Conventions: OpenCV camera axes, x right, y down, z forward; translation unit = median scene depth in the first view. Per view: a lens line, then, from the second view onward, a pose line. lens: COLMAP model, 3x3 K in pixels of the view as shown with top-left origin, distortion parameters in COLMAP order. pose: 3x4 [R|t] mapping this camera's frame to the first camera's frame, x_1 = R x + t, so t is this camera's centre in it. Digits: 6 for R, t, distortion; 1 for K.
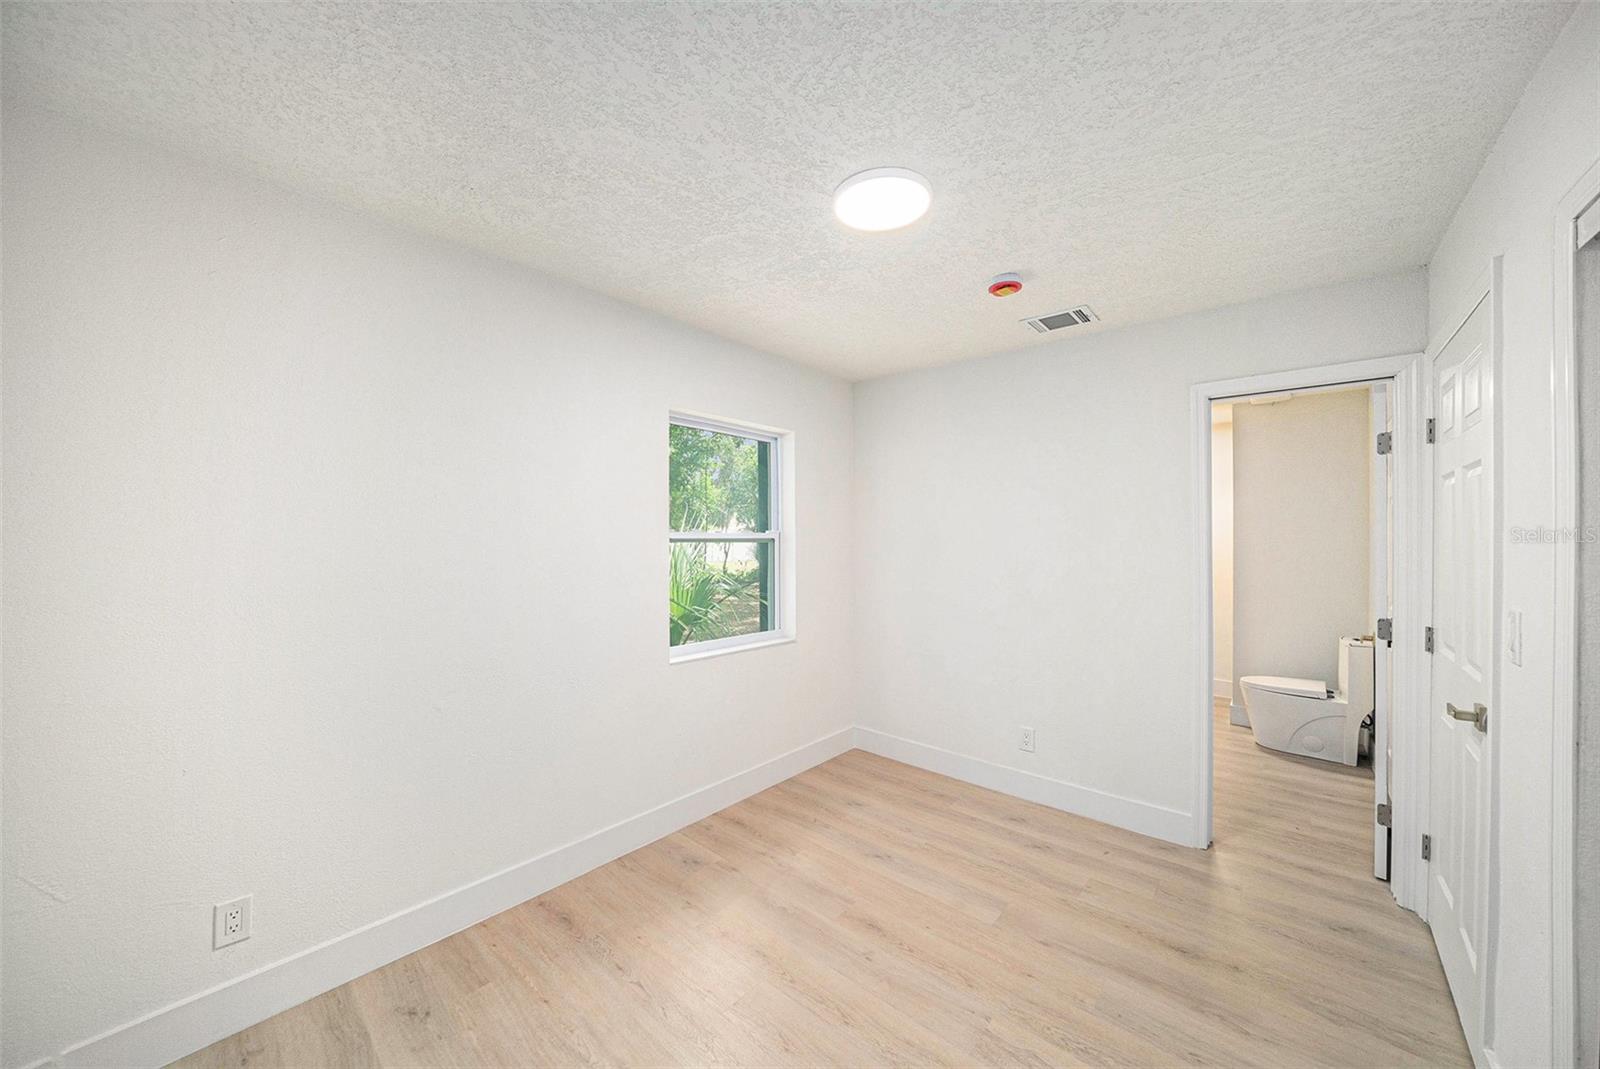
lens RADIAL K [[562.6, 0, 794.3], [0, 562.6, 535.9], [0, 0, 1]] dist [-0.022718, 0.001281]
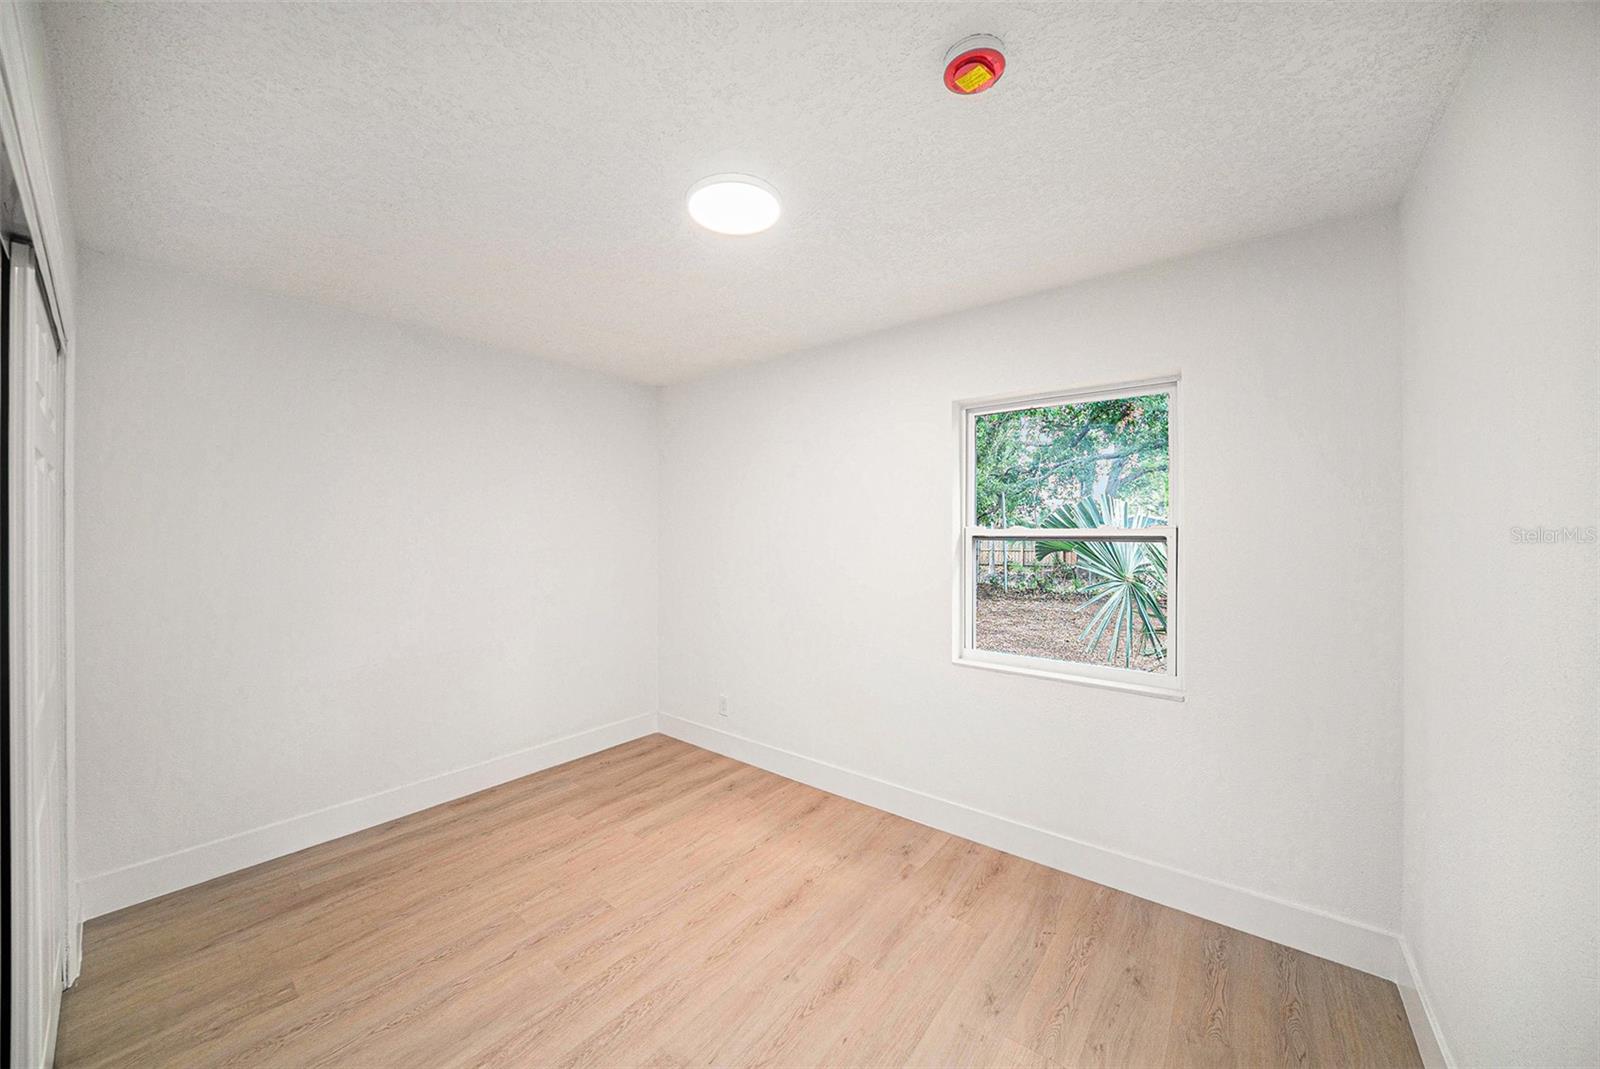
lens RADIAL K [[562.6, 0, 793.3], [0, 562.6, 531.2], [0, 0, 1]] dist [-0.022718, 0.001281]
pose [[0.061300, -0.002799, -0.998115, 0.788786], [-0.001967, 0.999994, -0.002925, 0.001339], [0.998117, 0.002143, 0.061294, 0.696375]]
